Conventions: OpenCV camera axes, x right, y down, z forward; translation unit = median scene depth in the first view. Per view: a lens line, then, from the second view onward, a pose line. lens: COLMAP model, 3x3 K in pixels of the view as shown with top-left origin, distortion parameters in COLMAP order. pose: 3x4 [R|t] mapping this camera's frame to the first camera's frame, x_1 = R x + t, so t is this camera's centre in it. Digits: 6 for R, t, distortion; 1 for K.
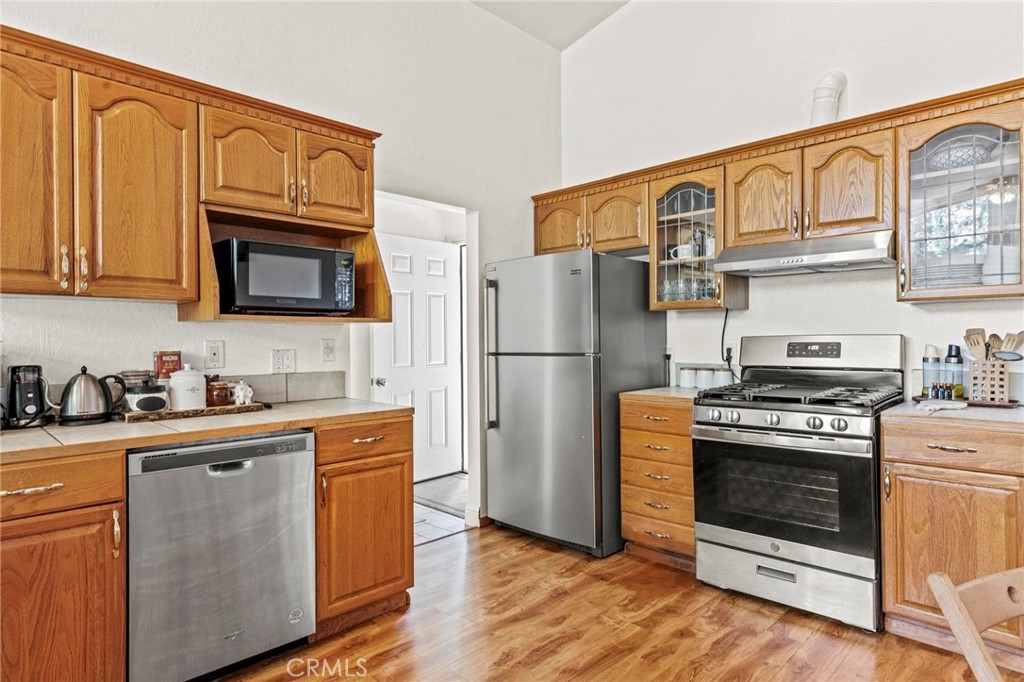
lens RADIAL K [[573.9, 0, 512.0], [0, 573.9, 341.0], [0, 0, 1]] dist [0.002361, 0.000914]
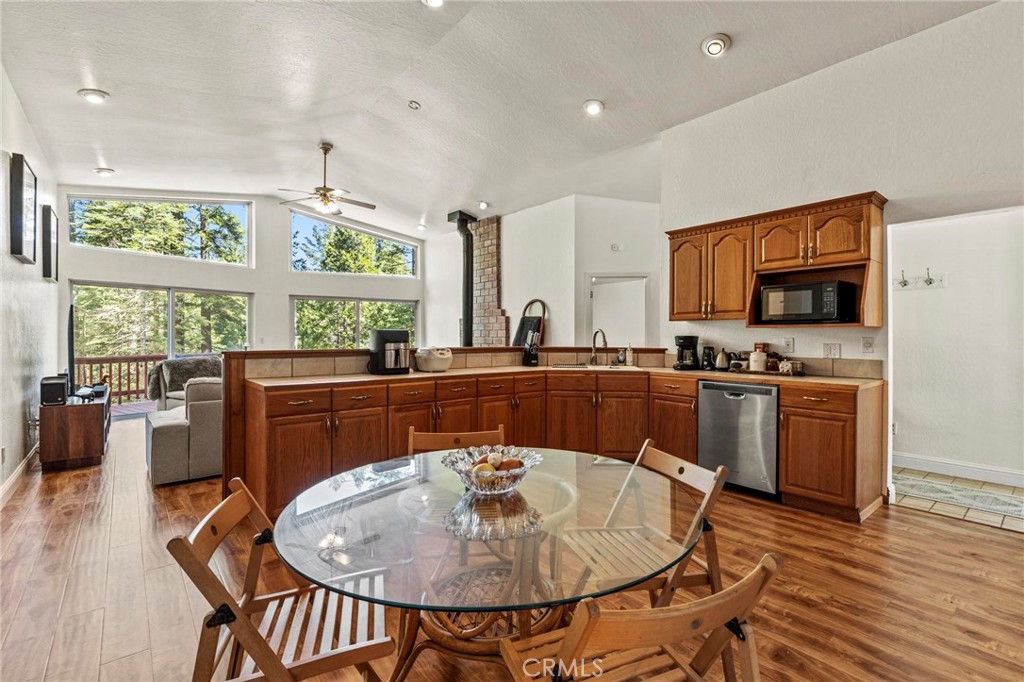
lens RADIAL K [[468.7, 0, 512.0], [0, 468.7, 341.0], [0, 0, 1]] dist [0.010891, 0.000014]
pose [[-0.097240, 0.015932, -0.995133, 1.229987], [-0.003730, 0.999859, 0.016372, -0.012924], [0.995254, 0.005304, -0.097167, 0.283434]]
